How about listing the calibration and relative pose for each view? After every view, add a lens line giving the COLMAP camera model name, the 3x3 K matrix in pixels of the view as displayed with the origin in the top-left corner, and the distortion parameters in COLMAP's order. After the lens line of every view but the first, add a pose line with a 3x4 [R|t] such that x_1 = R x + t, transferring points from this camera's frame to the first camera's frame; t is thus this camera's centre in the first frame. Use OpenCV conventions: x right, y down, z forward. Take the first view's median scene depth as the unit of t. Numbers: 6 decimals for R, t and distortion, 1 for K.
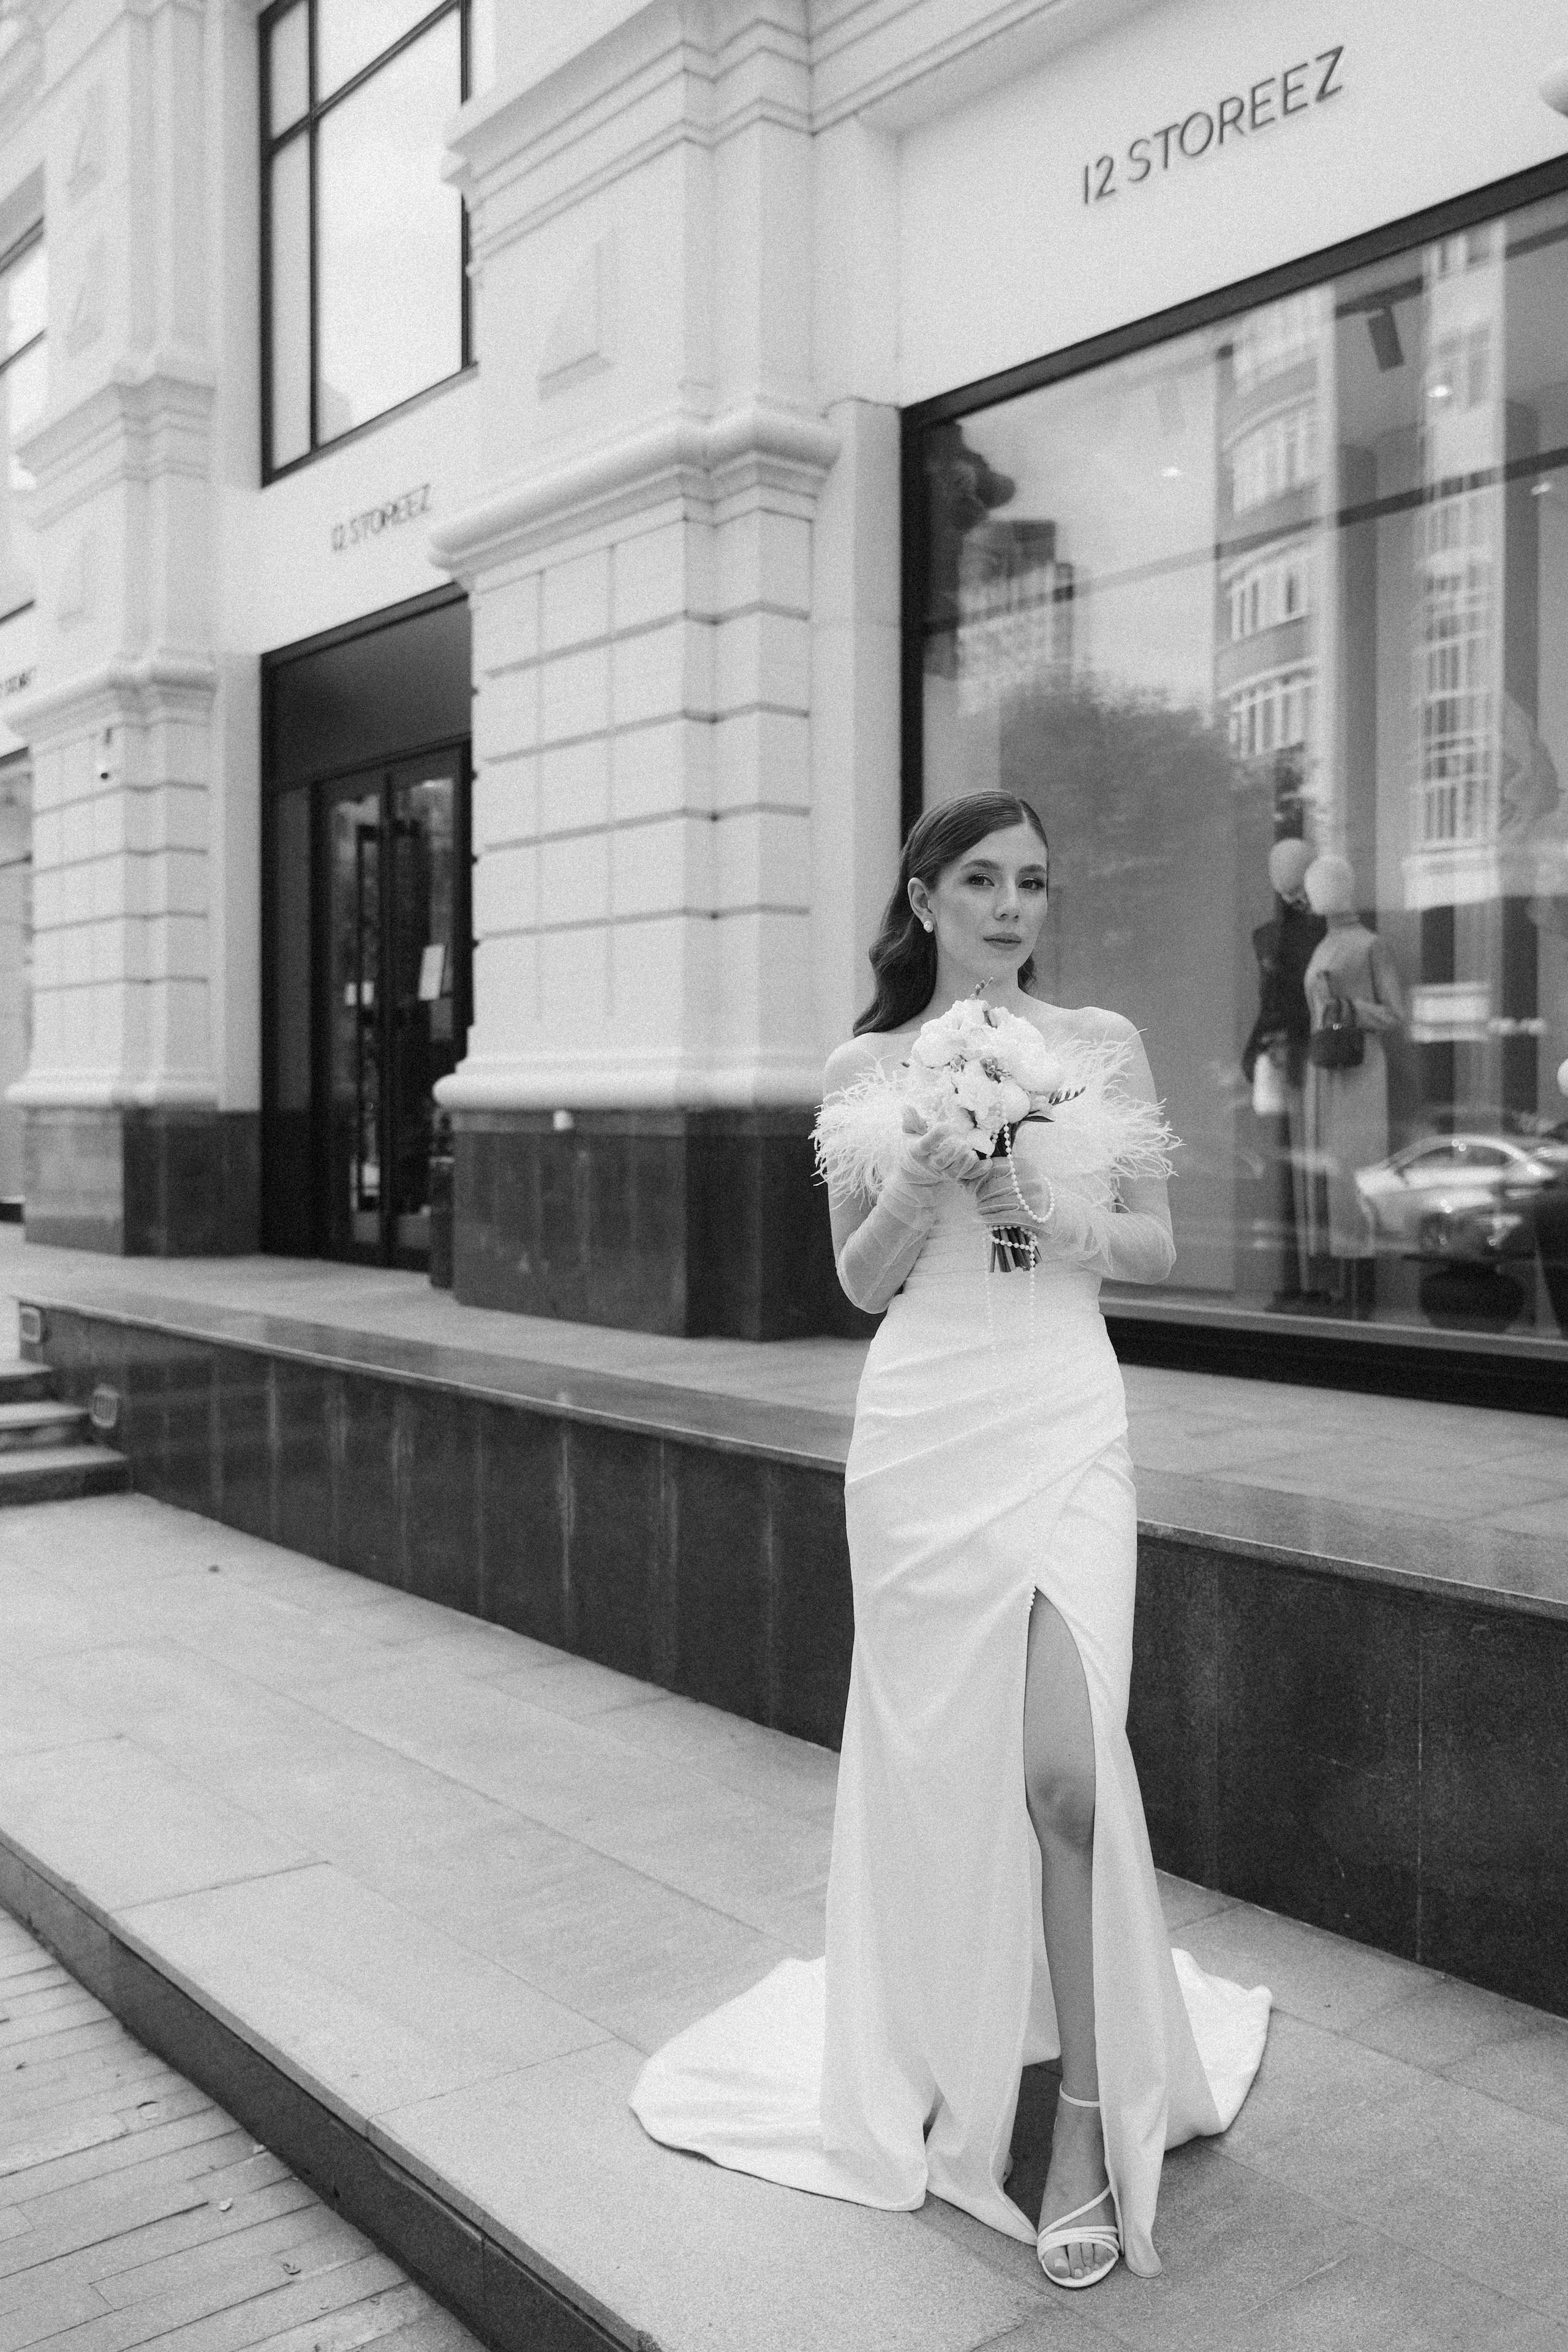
lens RADIAL K [[2086.9, 0, 788.1], [0, 2086.9, 1159.0], [0, 0, 1]] dist [-0.004607, 0.017997]
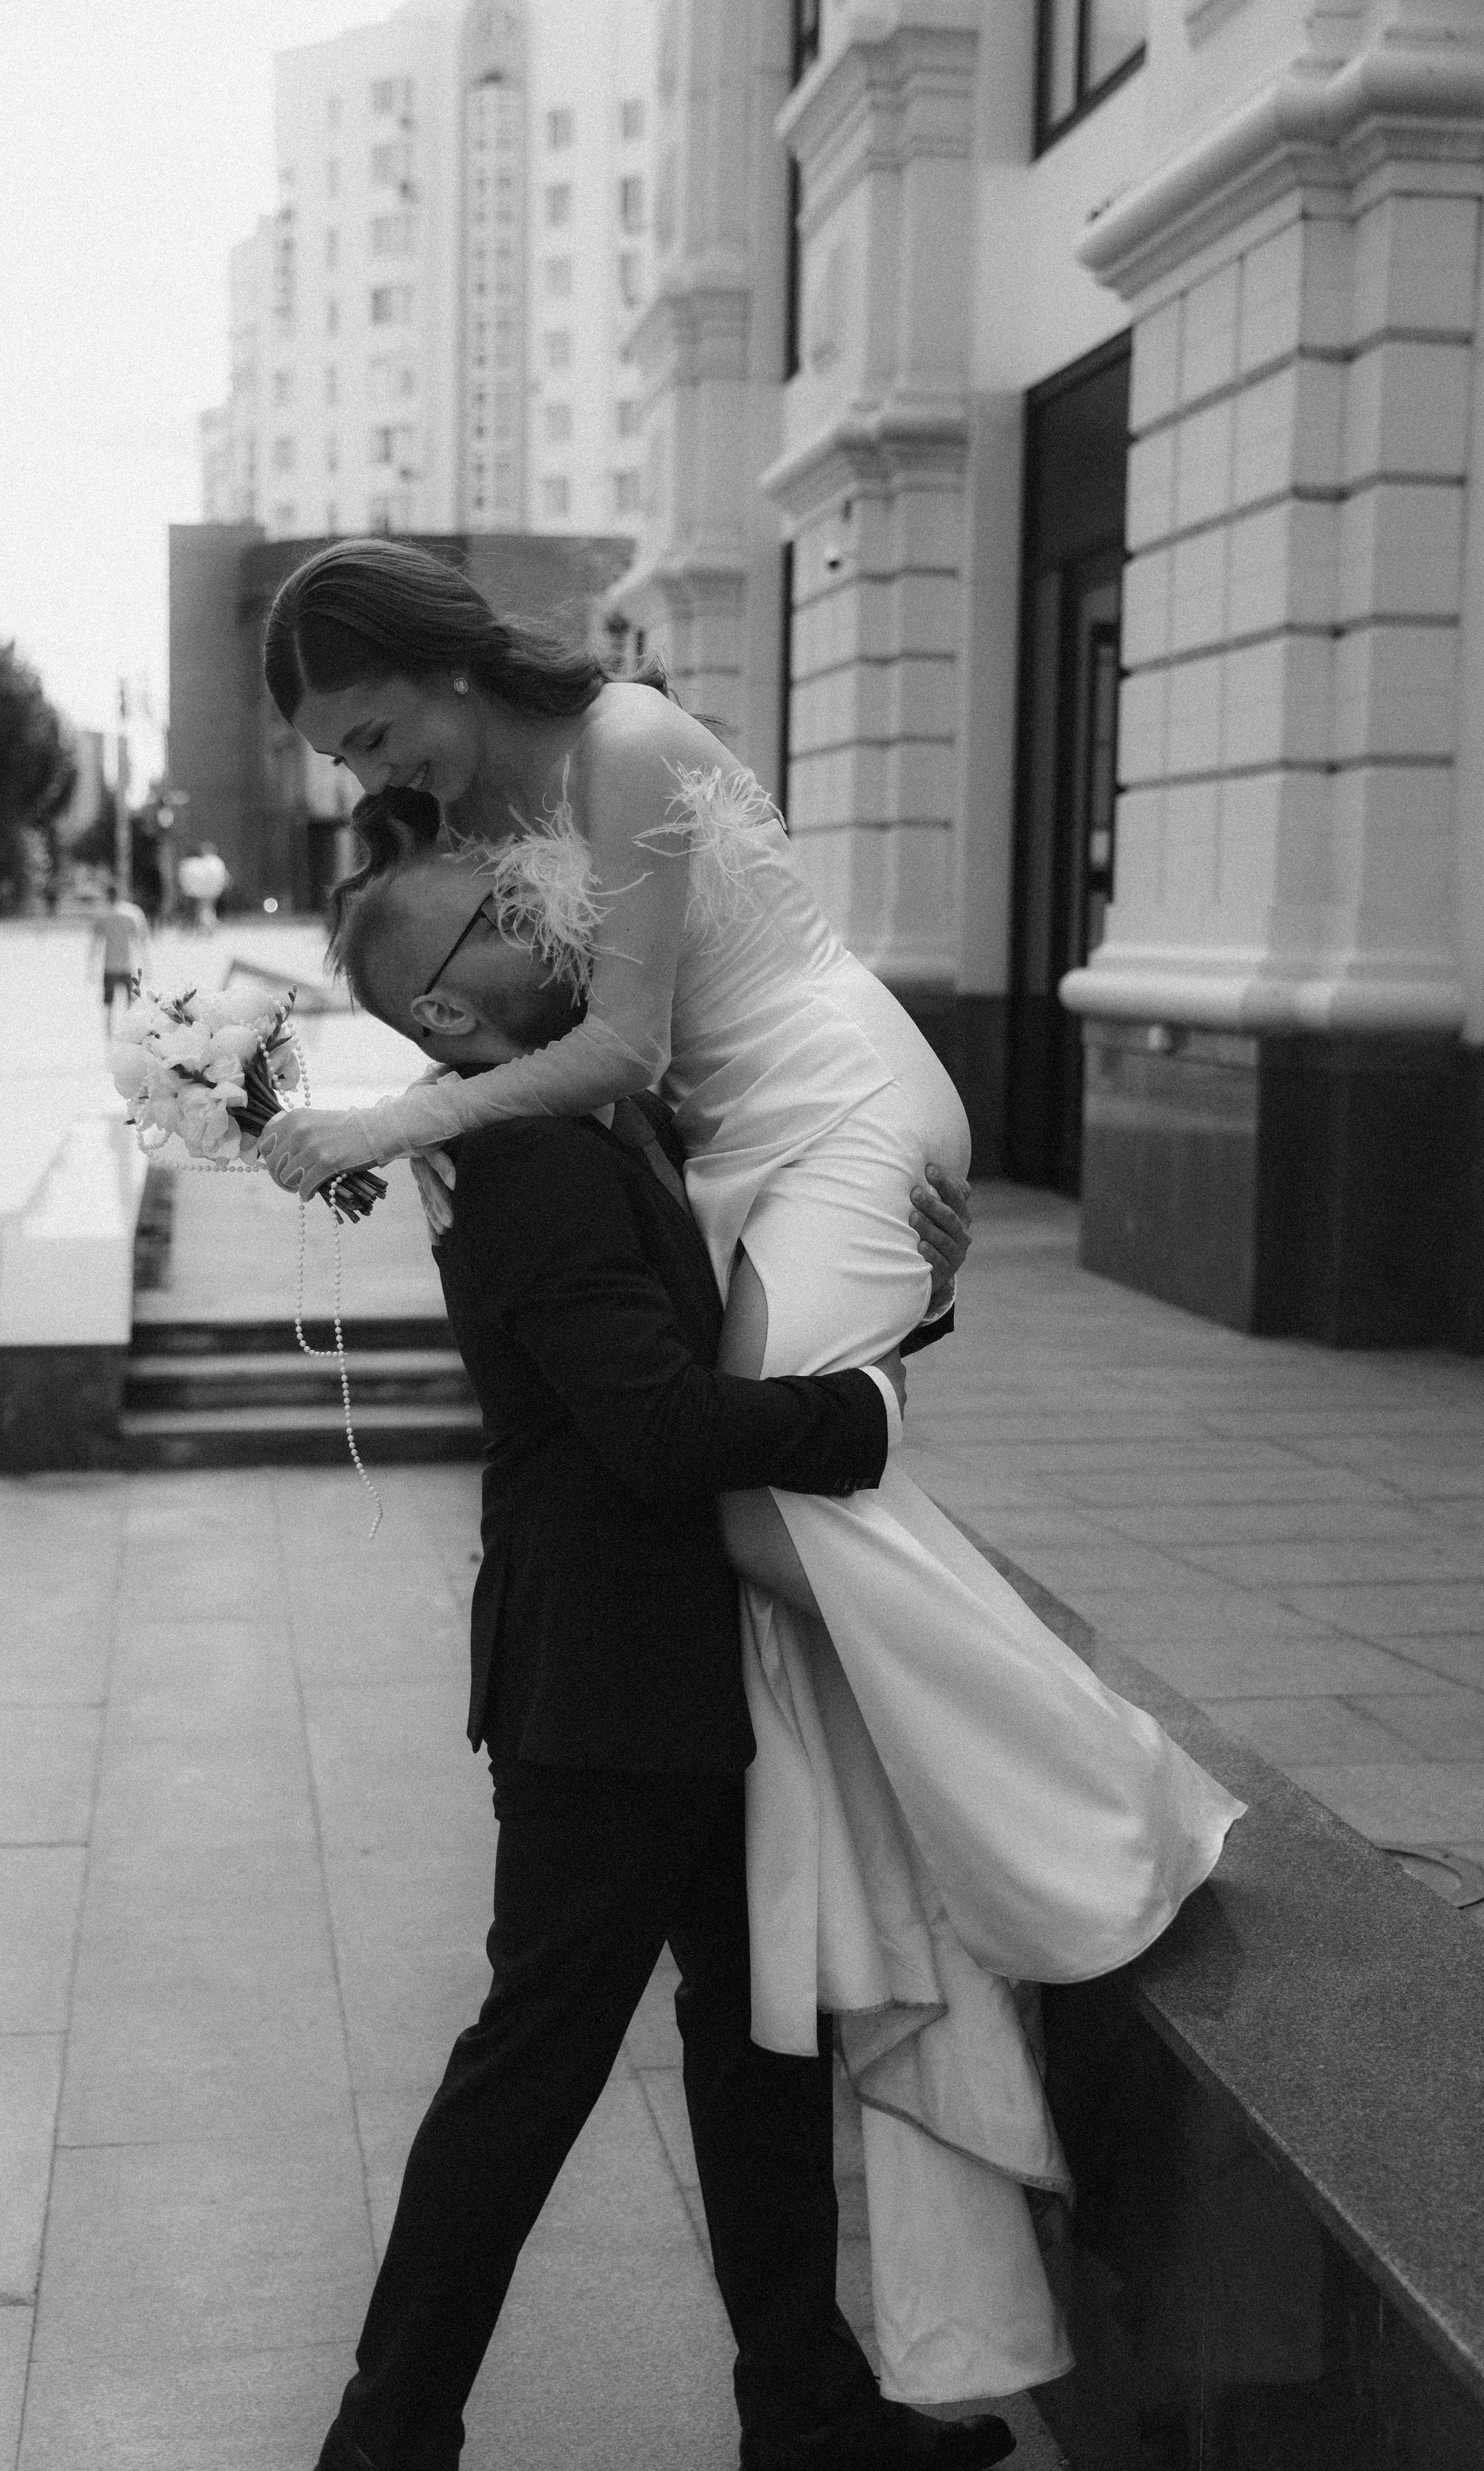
lens RADIAL K [[2991.8, 0, 738.7], [0, 2991.8, 1237.4], [0, 0, 1]] dist [0.093342, 0.000000]
pose [[0.871833, 0.064312, -0.485563, 0.277324], [-0.026891, 0.996132, 0.083654, -0.031238], [0.489065, -0.059875, 0.870190, -0.033236]]
